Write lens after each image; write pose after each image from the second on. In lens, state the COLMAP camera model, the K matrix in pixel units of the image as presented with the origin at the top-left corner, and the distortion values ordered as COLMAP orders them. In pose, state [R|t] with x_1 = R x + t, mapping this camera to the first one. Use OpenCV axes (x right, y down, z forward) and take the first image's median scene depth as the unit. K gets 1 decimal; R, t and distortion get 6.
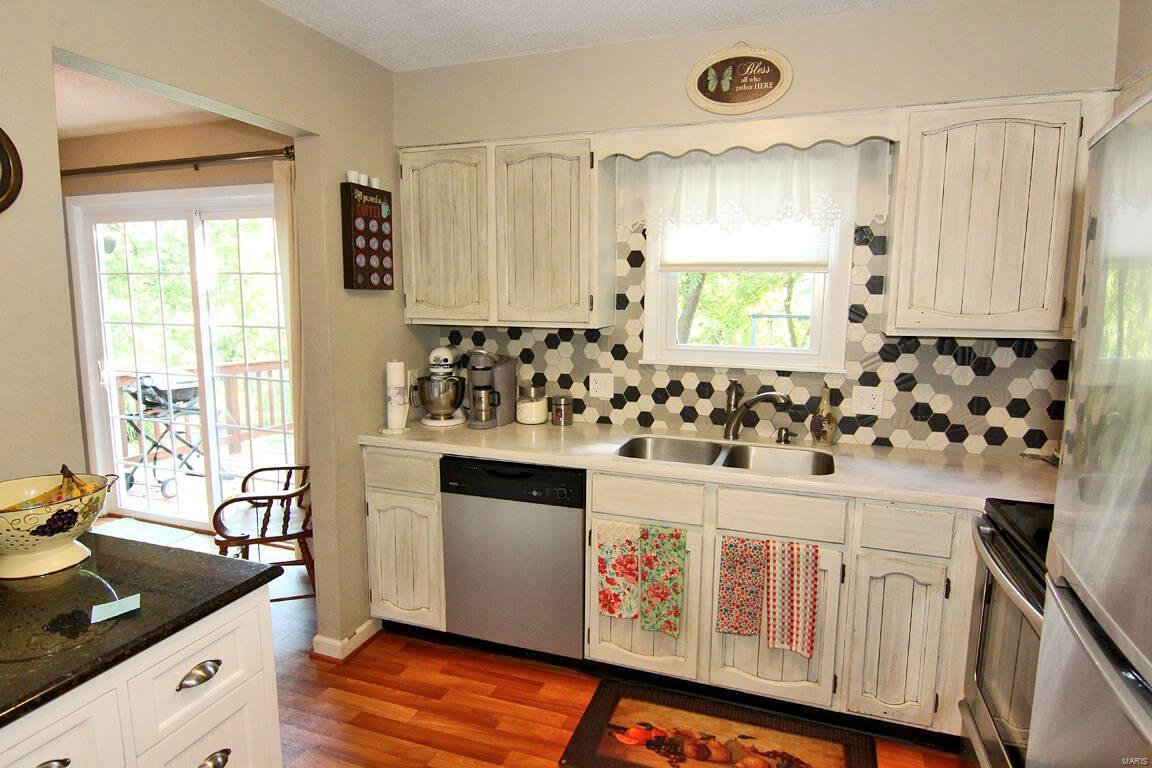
lens RADIAL K [[640.6, 0, 576.0], [0, 640.6, 384.0], [0, 0, 1]] dist [0.002053, -0.016386]
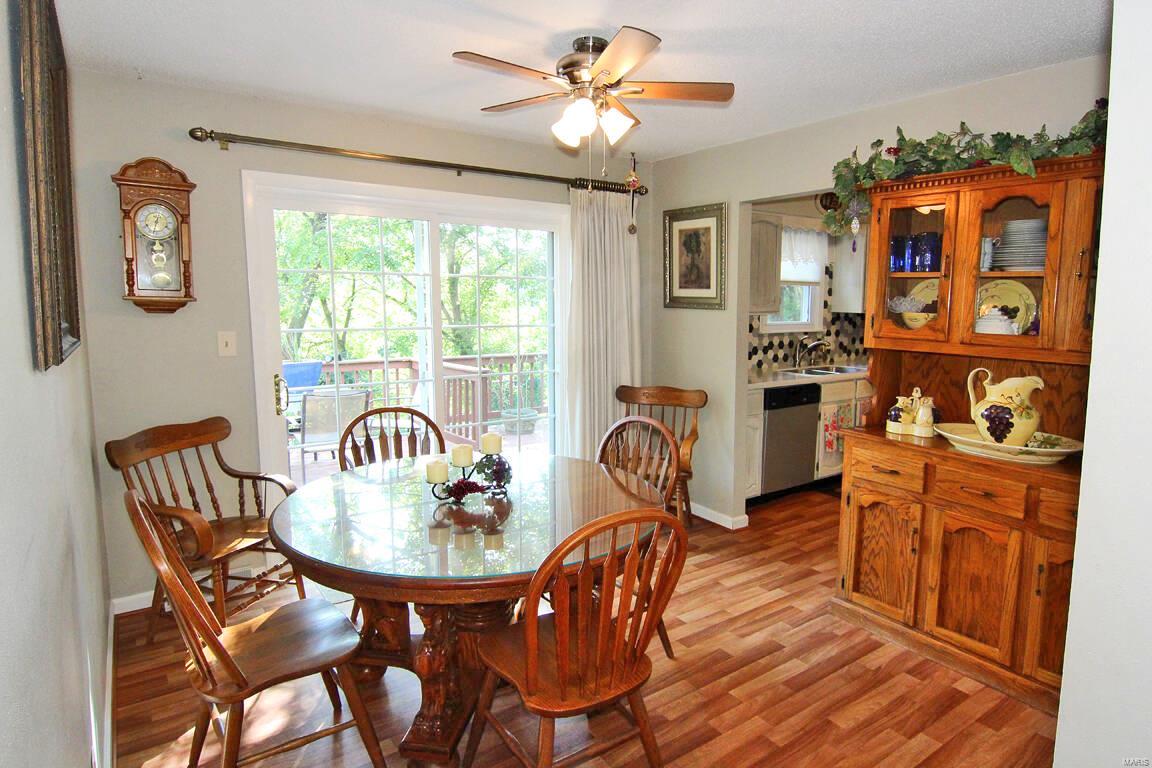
lens RADIAL K [[640.6, 0, 576.0], [0, 640.6, 384.0], [0, 0, 1]] dist [0.002053, -0.016386]
pose [[0.586777, -0.113103, 0.801811, -1.880848], [0.111951, 0.992019, 0.058006, -0.059925], [-0.801973, 0.055727, 0.594756, 0.364054]]
